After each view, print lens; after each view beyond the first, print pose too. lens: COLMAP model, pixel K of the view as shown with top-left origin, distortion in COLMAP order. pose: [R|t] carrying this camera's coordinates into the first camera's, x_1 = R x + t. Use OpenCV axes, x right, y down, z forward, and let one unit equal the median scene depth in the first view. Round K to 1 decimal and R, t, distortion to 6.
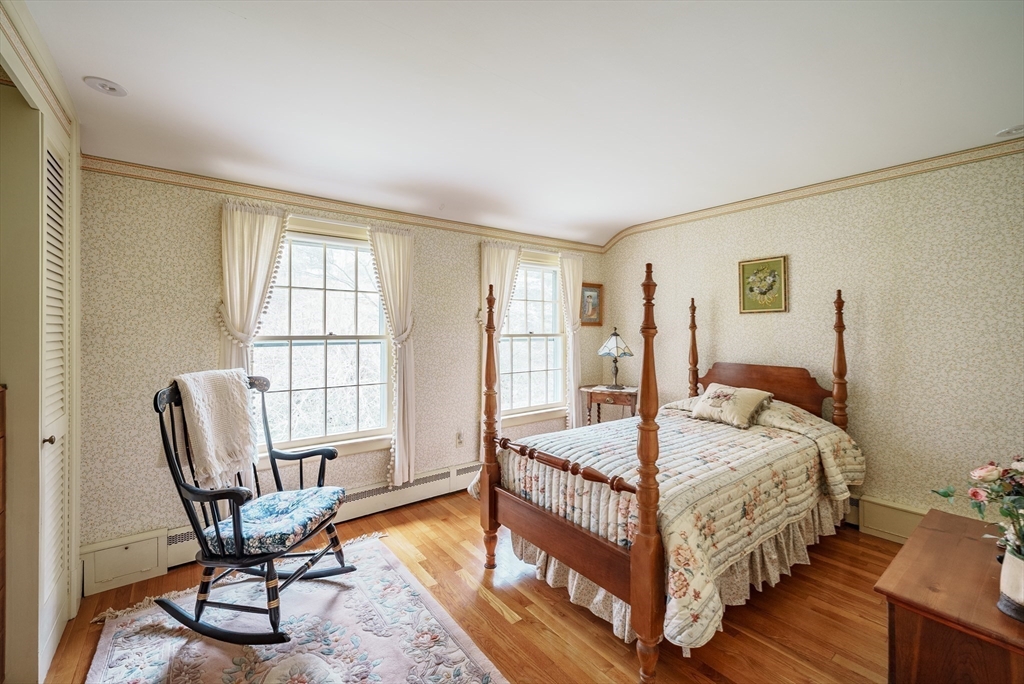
lens RADIAL K [[421.9, 0, 511.6], [0, 421.9, 330.6], [0, 0, 1]] dist [-0.000220, -0.000377]
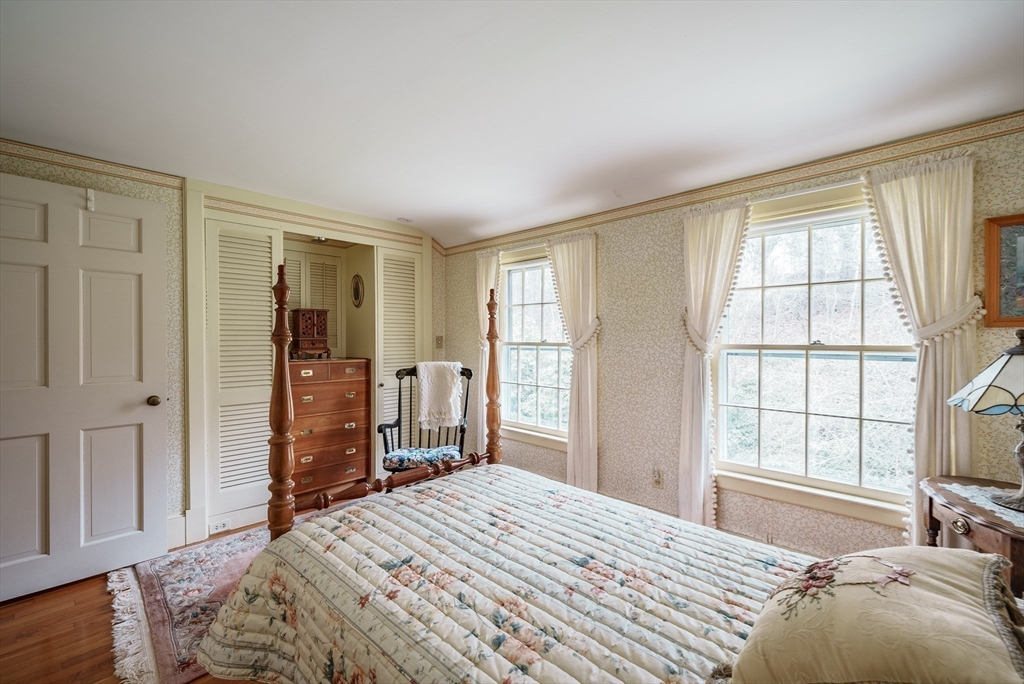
lens RADIAL K [[428.6, 0, 509.2], [0, 428.6, 323.4], [0, 0, 1]] dist [-0.000480, -0.000217]
pose [[0.141890, -0.032477, -0.989349, 0.738594], [-0.003154, 0.999442, -0.033260, -0.000973], [0.989877, 0.007840, 0.141709, 0.742575]]
